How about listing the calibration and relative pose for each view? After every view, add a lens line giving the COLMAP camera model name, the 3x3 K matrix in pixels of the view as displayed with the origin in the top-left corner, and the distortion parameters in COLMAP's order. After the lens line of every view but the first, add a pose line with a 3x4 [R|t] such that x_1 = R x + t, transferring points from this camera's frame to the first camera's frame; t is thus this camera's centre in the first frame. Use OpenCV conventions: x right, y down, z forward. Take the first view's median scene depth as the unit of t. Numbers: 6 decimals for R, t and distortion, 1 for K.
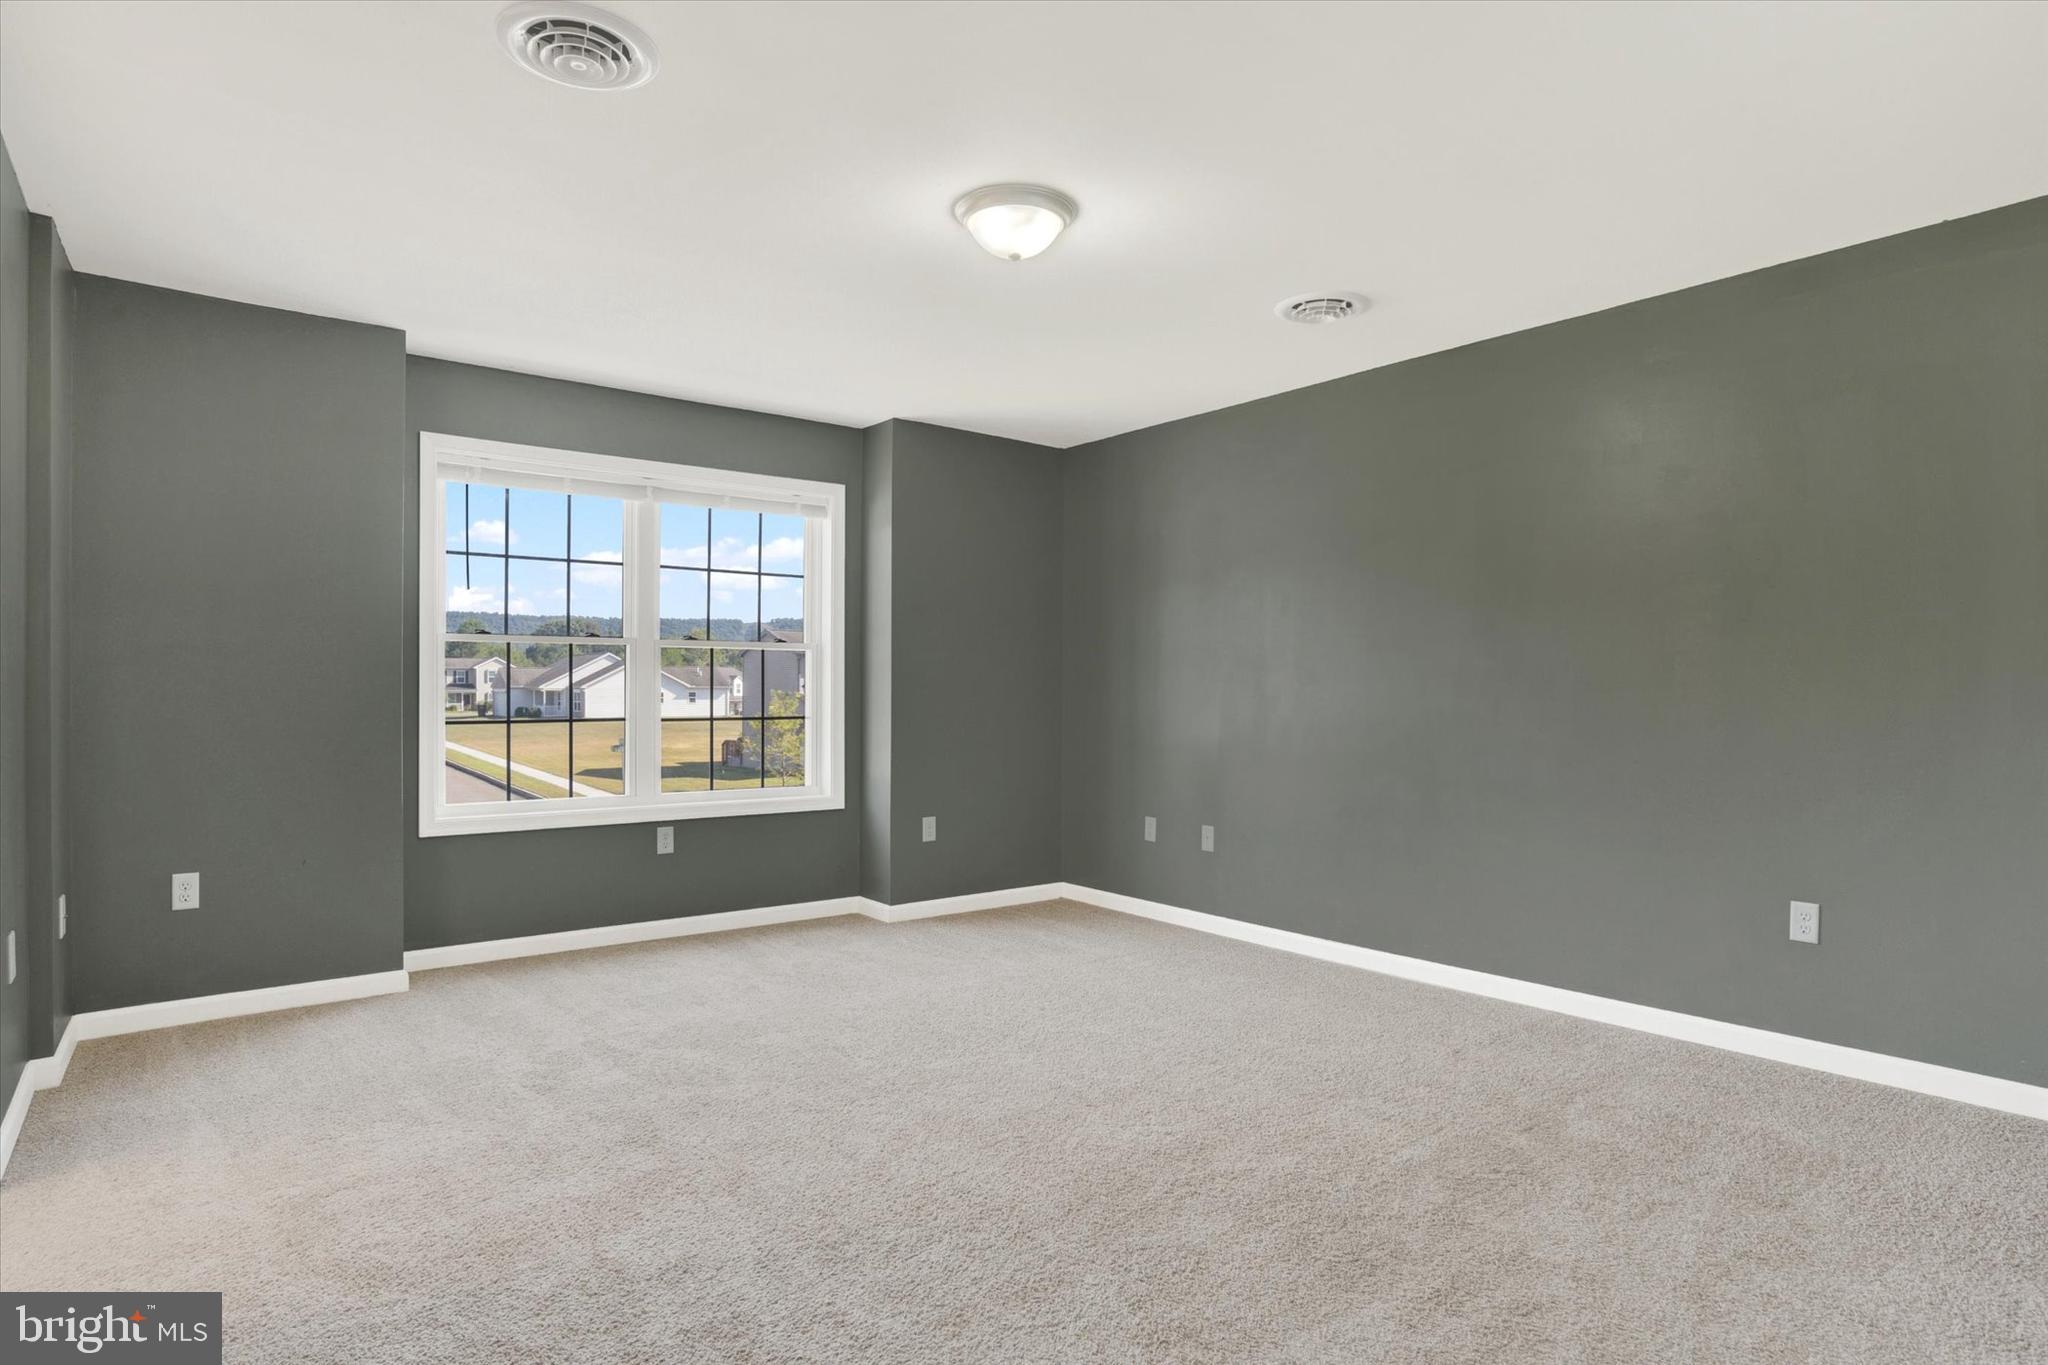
lens RADIAL K [[1114.1, 0, 1029.0], [0, 1114.1, 687.5], [0, 0, 1]] dist [0.000209, -0.001060]
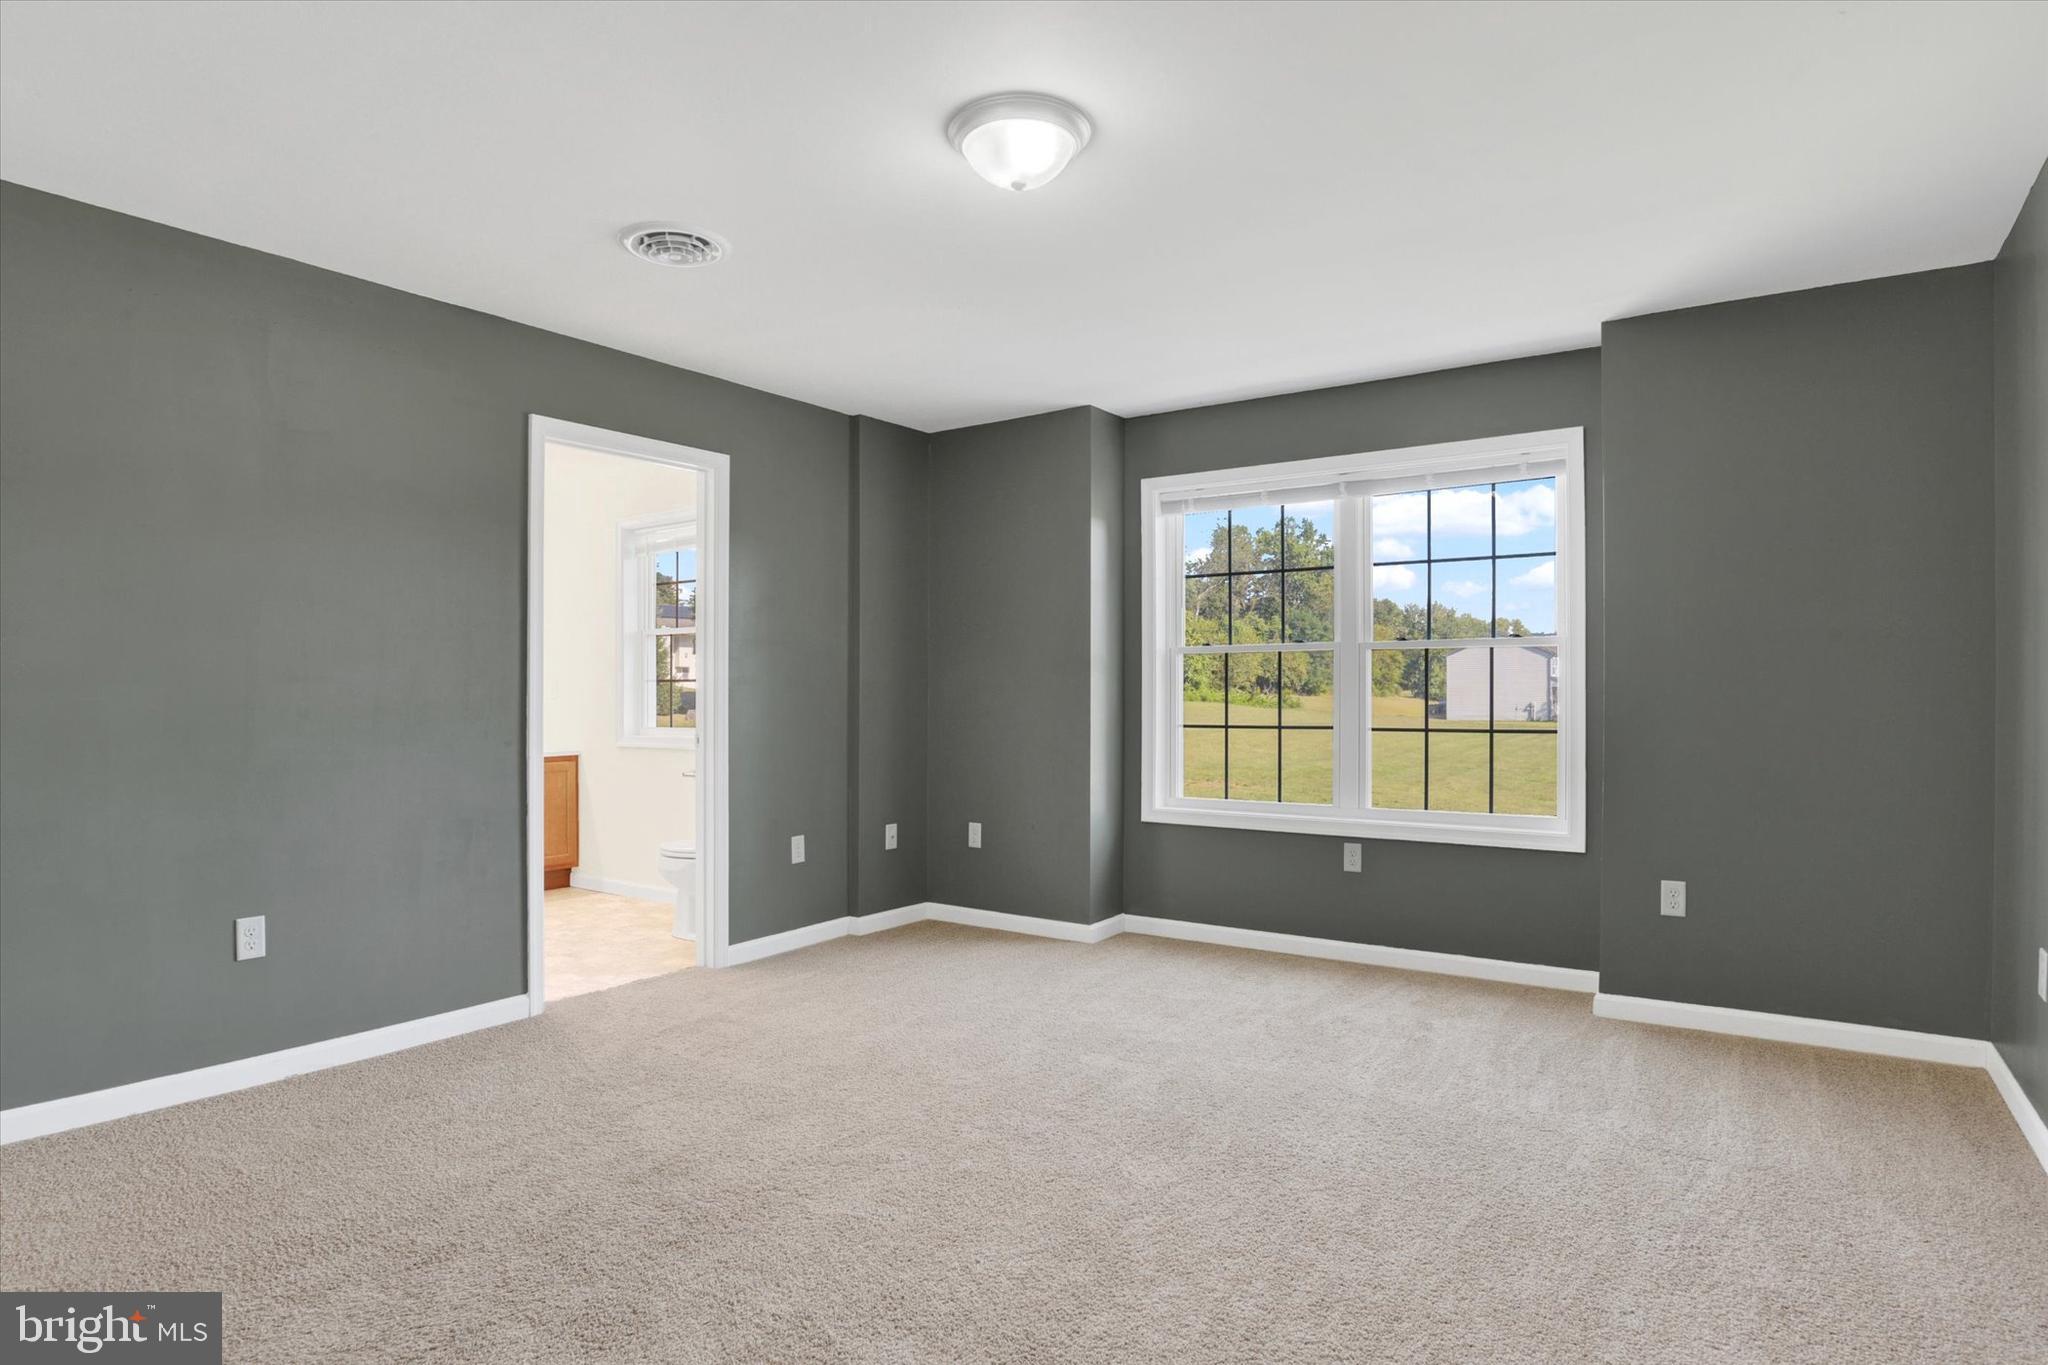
lens RADIAL K [[1114.1, 0, 1023.1], [0, 1114.1, 686.8], [0, 0, 1]] dist [0.000209, -0.001060]
pose [[0.338367, -0.004862, -0.941001, 0.466291], [0.009698, 0.999952, -0.001680, -0.007494], [0.940964, -0.008557, 0.338398, 0.426960]]
